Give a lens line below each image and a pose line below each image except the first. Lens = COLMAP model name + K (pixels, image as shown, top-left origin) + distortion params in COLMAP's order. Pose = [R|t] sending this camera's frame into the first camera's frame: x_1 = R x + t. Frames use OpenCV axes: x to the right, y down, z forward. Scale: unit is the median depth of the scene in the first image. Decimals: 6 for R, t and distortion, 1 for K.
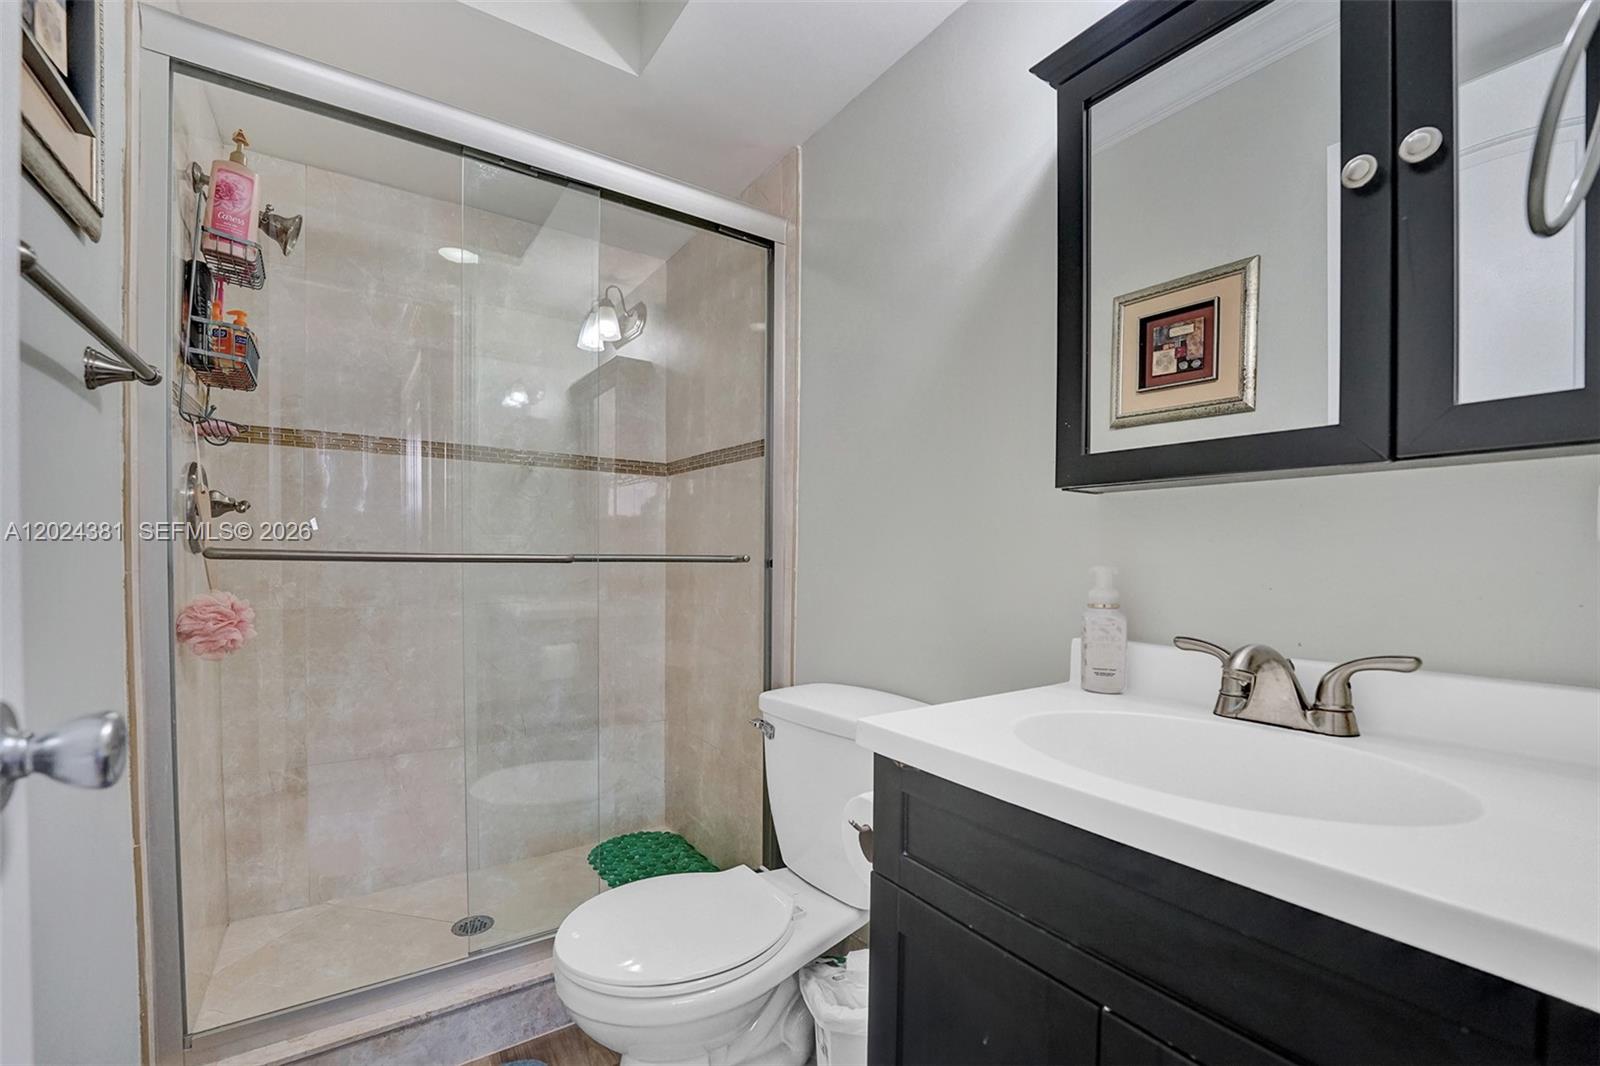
lens RADIAL K [[660.8, 0, 797.5], [0, 660.8, 568.2], [0, 0, 1]] dist [-0.035154, 0.005525]
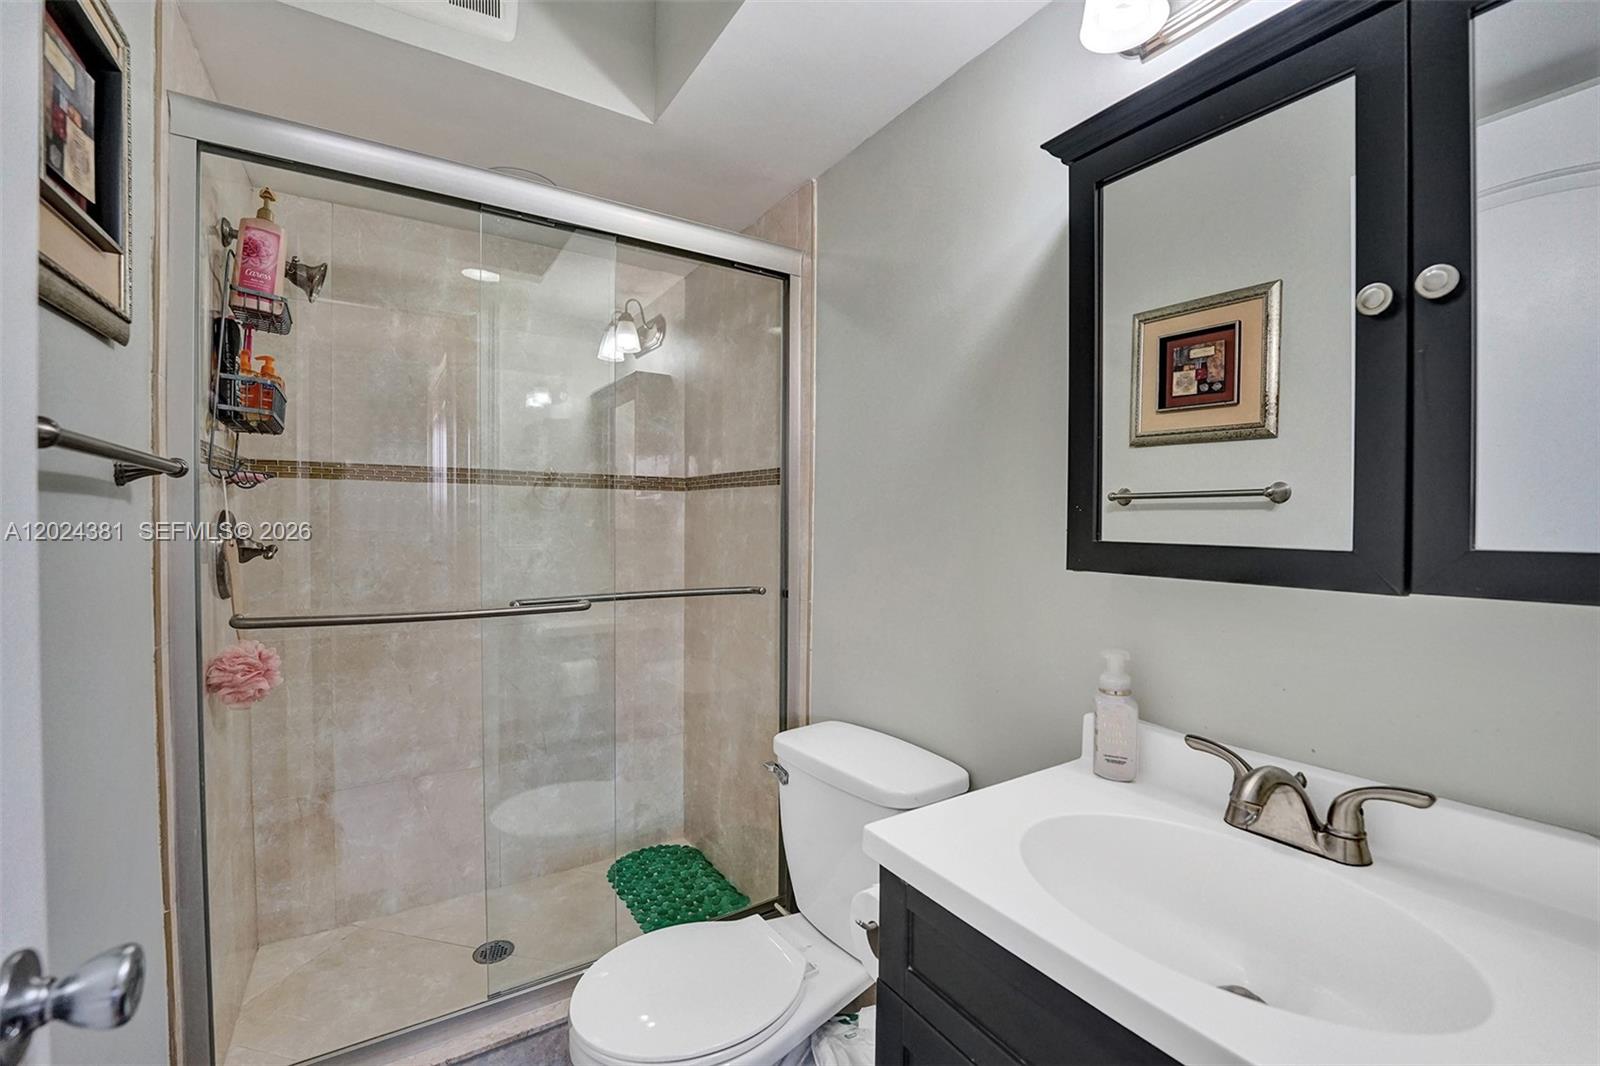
lens RADIAL K [[658.6, 0, 803.1], [0, 658.6, 532.2], [0, 0, 1]] dist [-0.035276, 0.005587]
pose [[0.999641, -0.000609, -0.026799, 0.013070], [0.000463, 0.999985, -0.005447, -0.110758], [0.026802, 0.005433, 0.999626, -0.000993]]
